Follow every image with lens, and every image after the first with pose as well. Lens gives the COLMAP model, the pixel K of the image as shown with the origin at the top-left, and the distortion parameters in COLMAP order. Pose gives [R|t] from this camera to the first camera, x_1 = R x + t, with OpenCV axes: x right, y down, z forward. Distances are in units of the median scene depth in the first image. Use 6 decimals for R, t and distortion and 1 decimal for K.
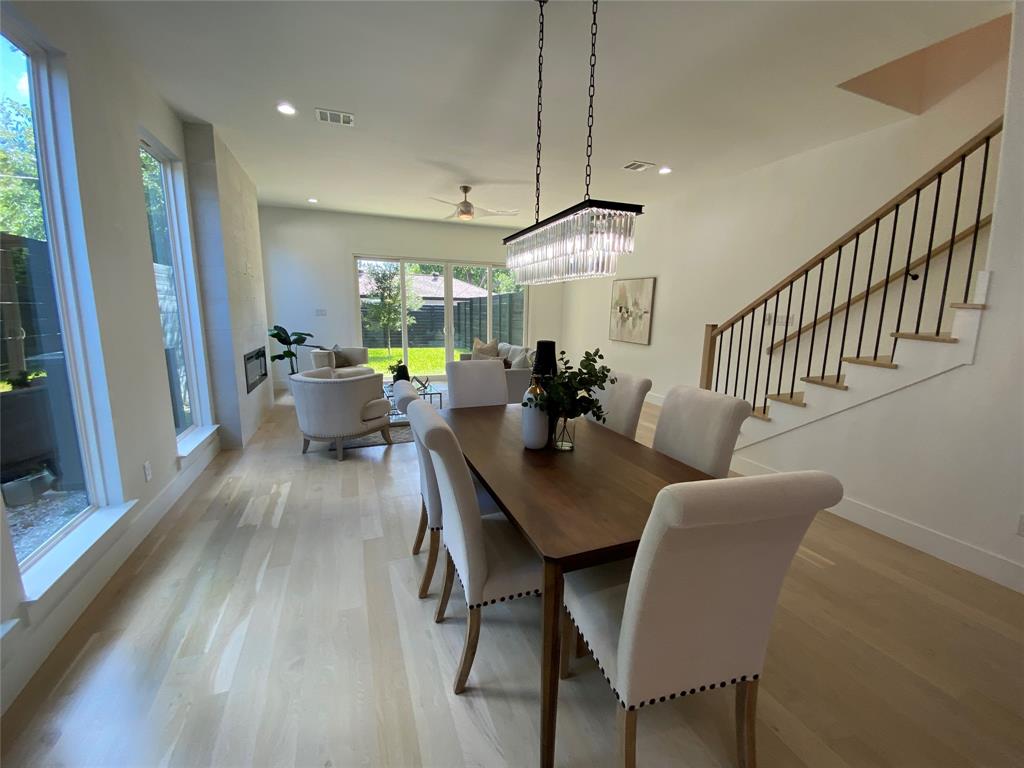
lens RADIAL K [[423.1, 0, 512.0], [0, 423.1, 384.0], [0, 0, 1]] dist [0.012978, -0.000022]
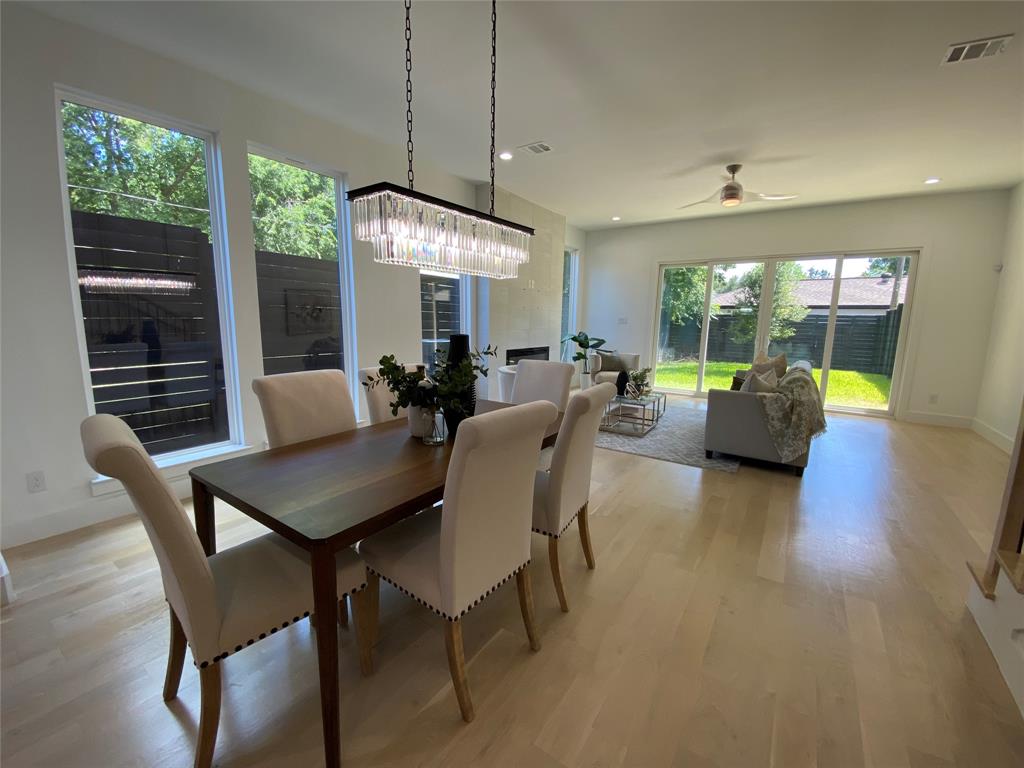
lens RADIAL K [[415.2, 0, 512.0], [0, 415.2, 384.0], [0, 0, 1]] dist [0.030826, -0.024484]
pose [[0.573187, 0.121216, -0.810409, 0.287312], [-0.145573, 0.988330, 0.044867, -0.015751], [0.806390, 0.092256, 0.584144, 0.174958]]
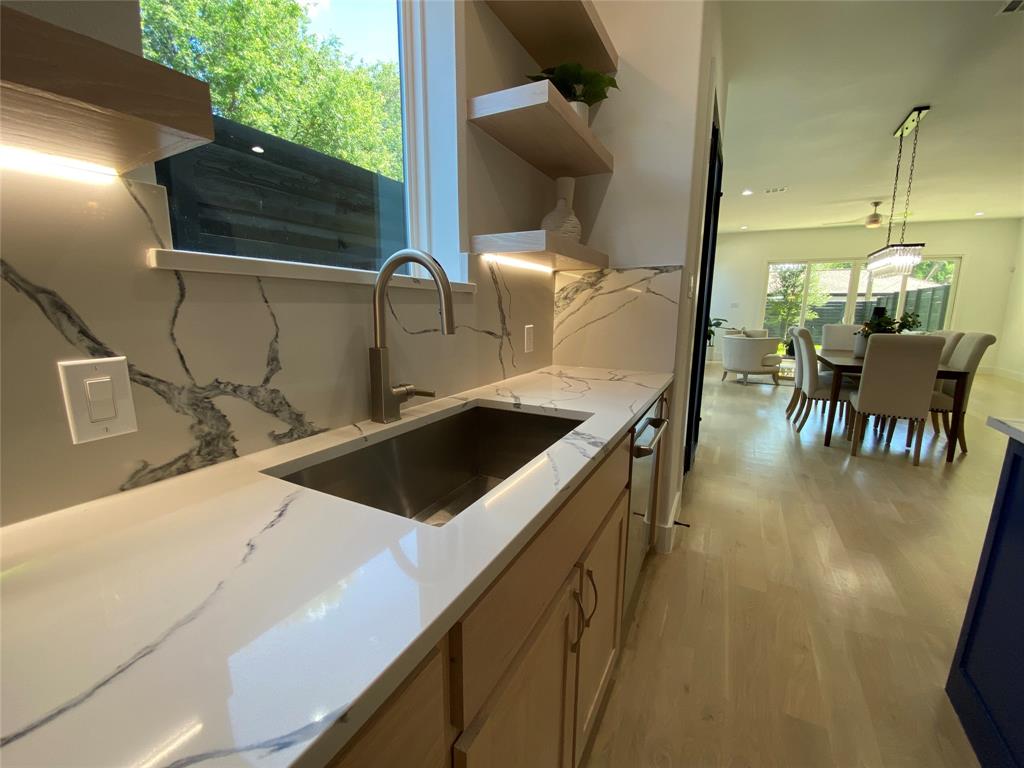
lens RADIAL K [[415.2, 0, 512.0], [0, 415.2, 384.0], [0, 0, 1]] dist [0.030826, -0.024484]
pose [[0.655087, 0.127938, -0.744643, 0.142313], [-0.129109, 0.990019, 0.056514, 0.114869], [0.744440, 0.059119, 0.665067, -0.488774]]
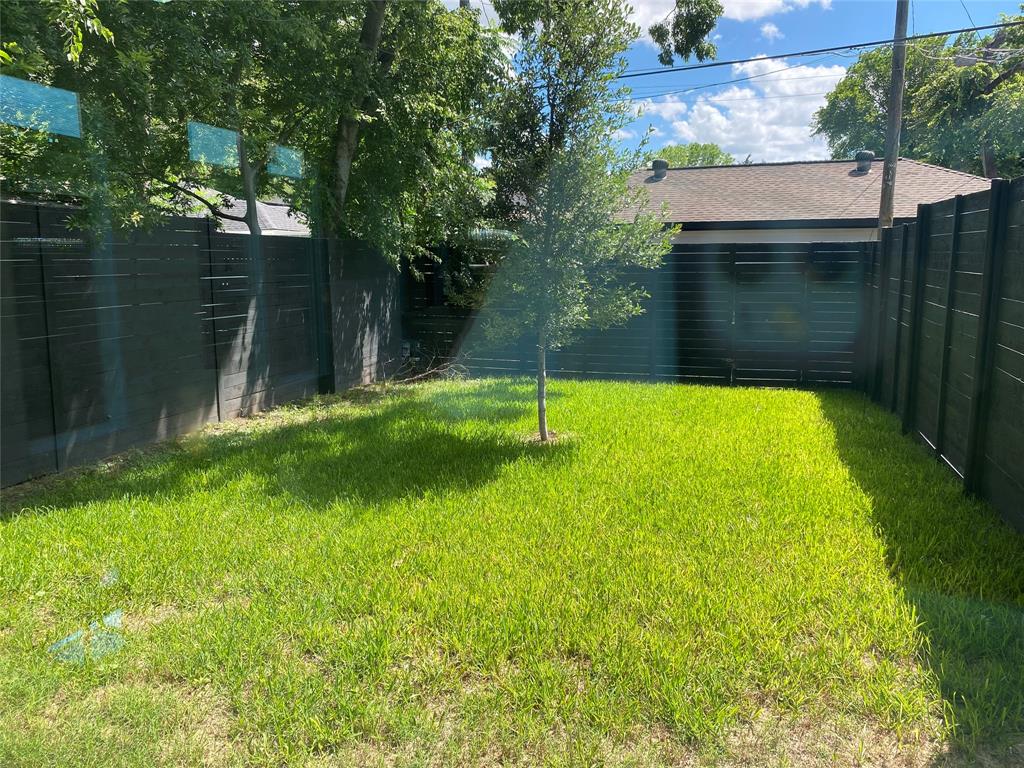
lens RADIAL K [[788.6, 0, 512.0], [0, 788.6, 384.0], [0, 0, 1]] dist [0.001826, 0.000675]
pose [[0.797516, 0.072631, -0.598910, -0.029260], [-0.080711, 0.996648, 0.013388, -0.237642], [0.597874, 0.037661, 0.800705, 1.316158]]
